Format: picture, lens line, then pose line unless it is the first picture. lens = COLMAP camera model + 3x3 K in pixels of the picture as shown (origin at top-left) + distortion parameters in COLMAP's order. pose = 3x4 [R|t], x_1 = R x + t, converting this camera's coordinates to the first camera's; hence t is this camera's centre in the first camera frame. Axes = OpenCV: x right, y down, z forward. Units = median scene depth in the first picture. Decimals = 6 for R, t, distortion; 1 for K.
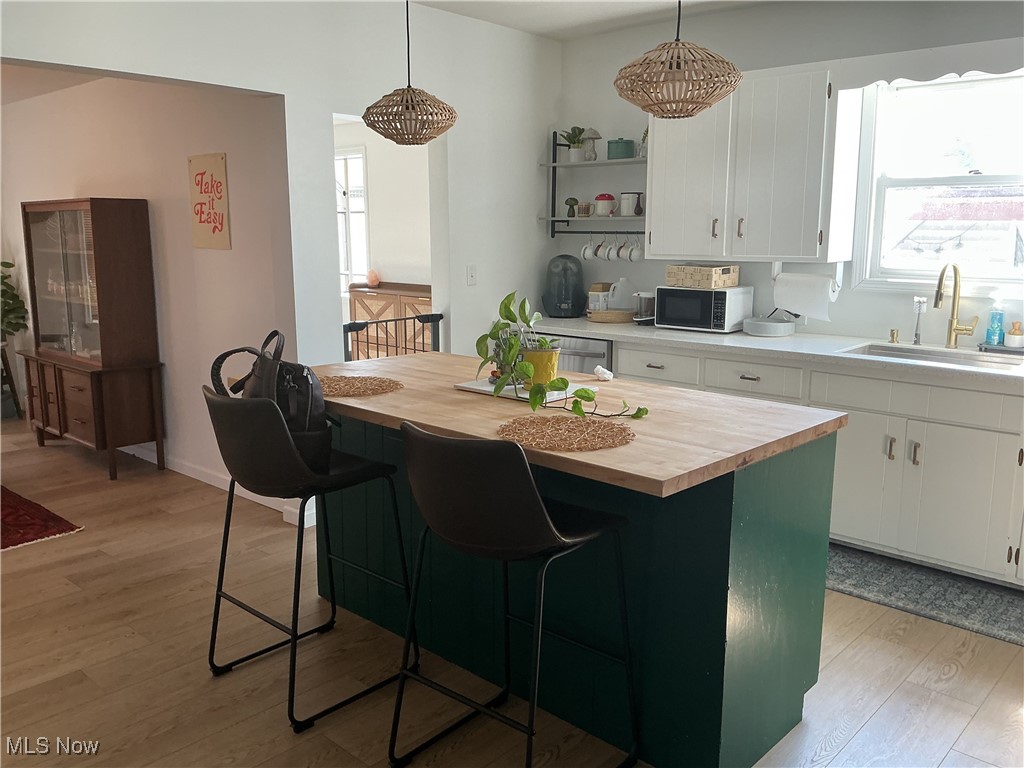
lens RADIAL K [[840.7, 0, 514.6], [0, 840.7, 384.6], [0, 0, 1]] dist [0.093814, -0.179329]
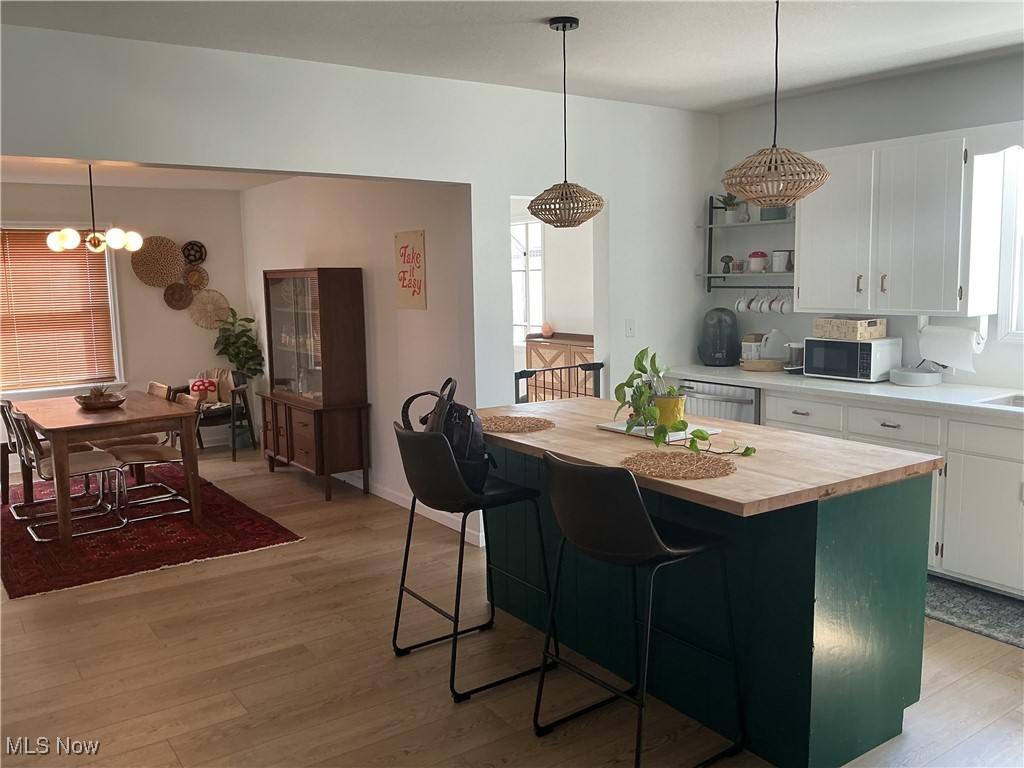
lens RADIAL K [[840.7, 0, 513.9], [0, 840.7, 382.1], [0, 0, 1]] dist [0.093814, -0.179329]
pose [[0.975704, 0.007781, -0.218954, 0.051716], [-0.019781, 0.998416, -0.052665, 0.003247], [0.218197, 0.055716, 0.974313, -0.135727]]
